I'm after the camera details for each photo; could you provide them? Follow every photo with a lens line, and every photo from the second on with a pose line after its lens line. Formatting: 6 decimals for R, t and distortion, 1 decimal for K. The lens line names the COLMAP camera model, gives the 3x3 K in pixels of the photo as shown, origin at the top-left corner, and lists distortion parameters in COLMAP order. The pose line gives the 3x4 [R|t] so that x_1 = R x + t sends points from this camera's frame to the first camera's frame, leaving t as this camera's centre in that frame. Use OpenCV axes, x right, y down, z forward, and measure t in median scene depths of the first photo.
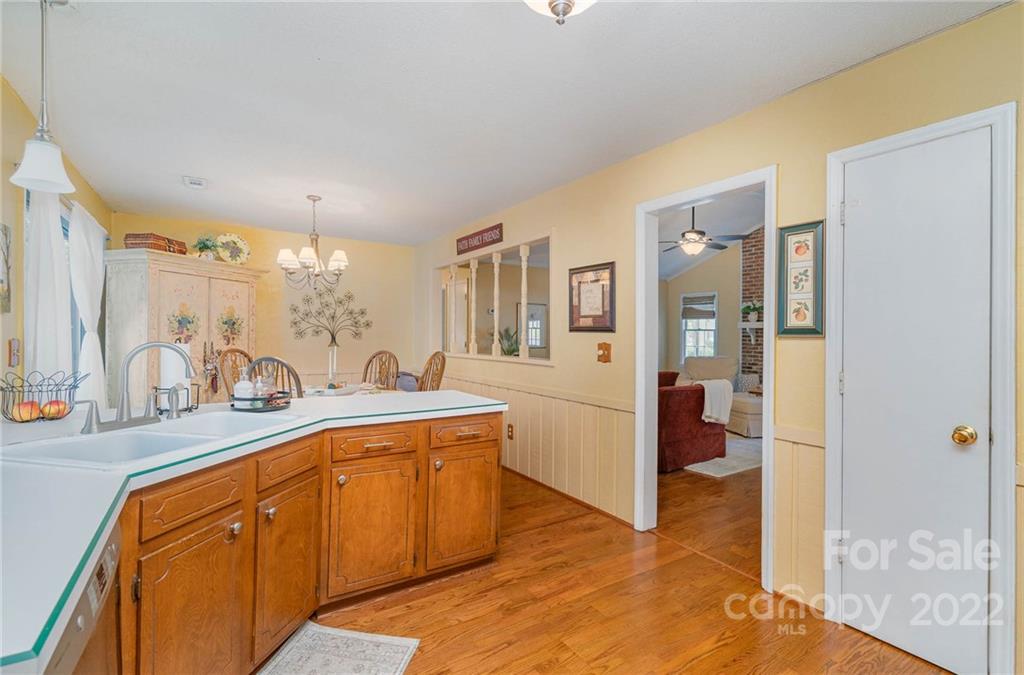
lens RADIAL K [[471.9, 0, 512.8], [0, 471.9, 335.7], [0, 0, 1]] dist [0.003179, 0.000851]
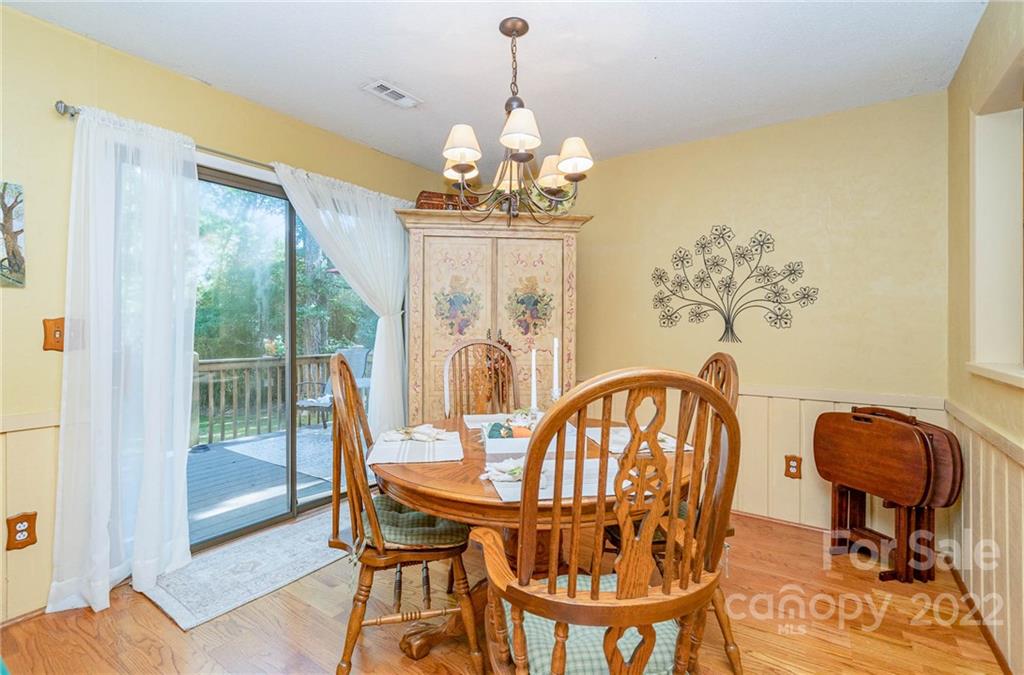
lens RADIAL K [[471.9, 0, 510.7], [0, 471.9, 327.4], [0, 0, 1]] dist [0.003179, 0.000851]
pose [[0.381921, -0.004727, -0.924183, 0.015731], [-0.000783, 0.999985, -0.005438, 0.013042], [0.924195, 0.002800, 0.381911, 0.707372]]
